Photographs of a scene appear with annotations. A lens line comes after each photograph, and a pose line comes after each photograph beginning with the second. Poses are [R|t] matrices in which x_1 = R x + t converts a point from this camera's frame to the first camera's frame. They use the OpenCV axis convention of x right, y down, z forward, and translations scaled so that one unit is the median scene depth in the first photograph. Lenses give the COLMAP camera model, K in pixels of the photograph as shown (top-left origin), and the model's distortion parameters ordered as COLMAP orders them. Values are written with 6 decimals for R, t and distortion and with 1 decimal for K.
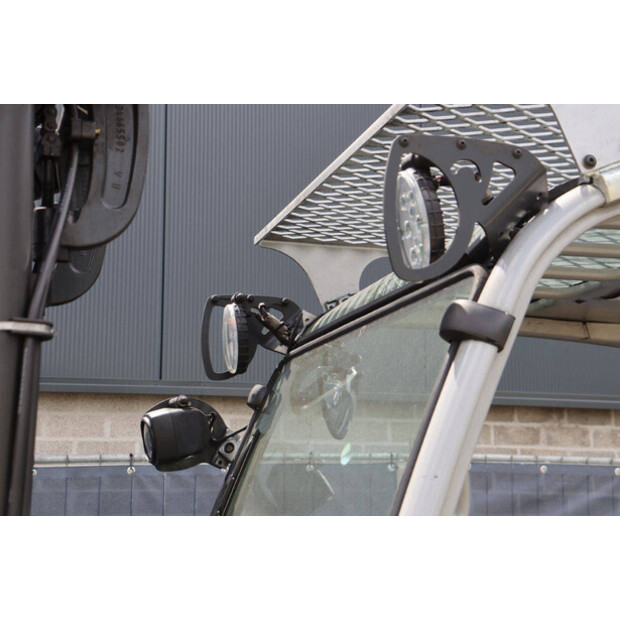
lens RADIAL K [[1082.5, 0, 310.0], [0, 1082.5, 310.0], [0, 0, 1]] dist [0.211243, -0.042587]
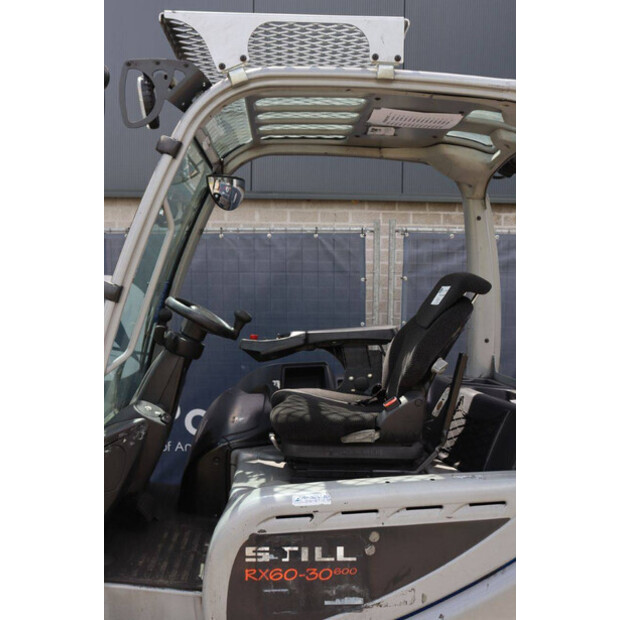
lens RADIAL K [[642.7, 0, 283.8], [0, 642.7, 301.0], [0, 0, 1]] dist [-0.008487, 0.000498]
pose [[0.963812, 0.025502, -0.265359, 0.228418], [0.033136, 0.976234, 0.214171, 0.015137], [0.264514, -0.215214, 0.940061, -0.075837]]
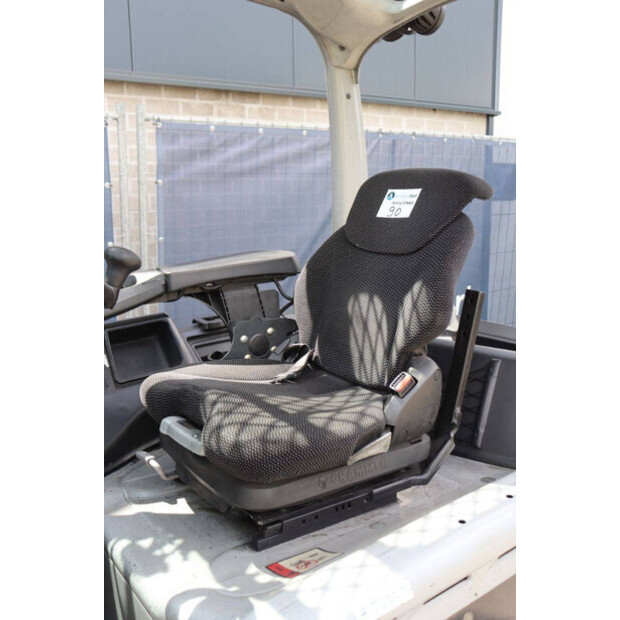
lens RADIAL K [[642.7, 0, 283.8], [0, 642.7, 301.0], [0, 0, 1]] dist [-0.008487, 0.000498]
pose [[0.957526, -0.055068, 0.283041, 0.050901], [-0.049047, 0.936185, 0.348068, 0.058879], [-0.284147, -0.347166, 0.893720, 0.140699]]
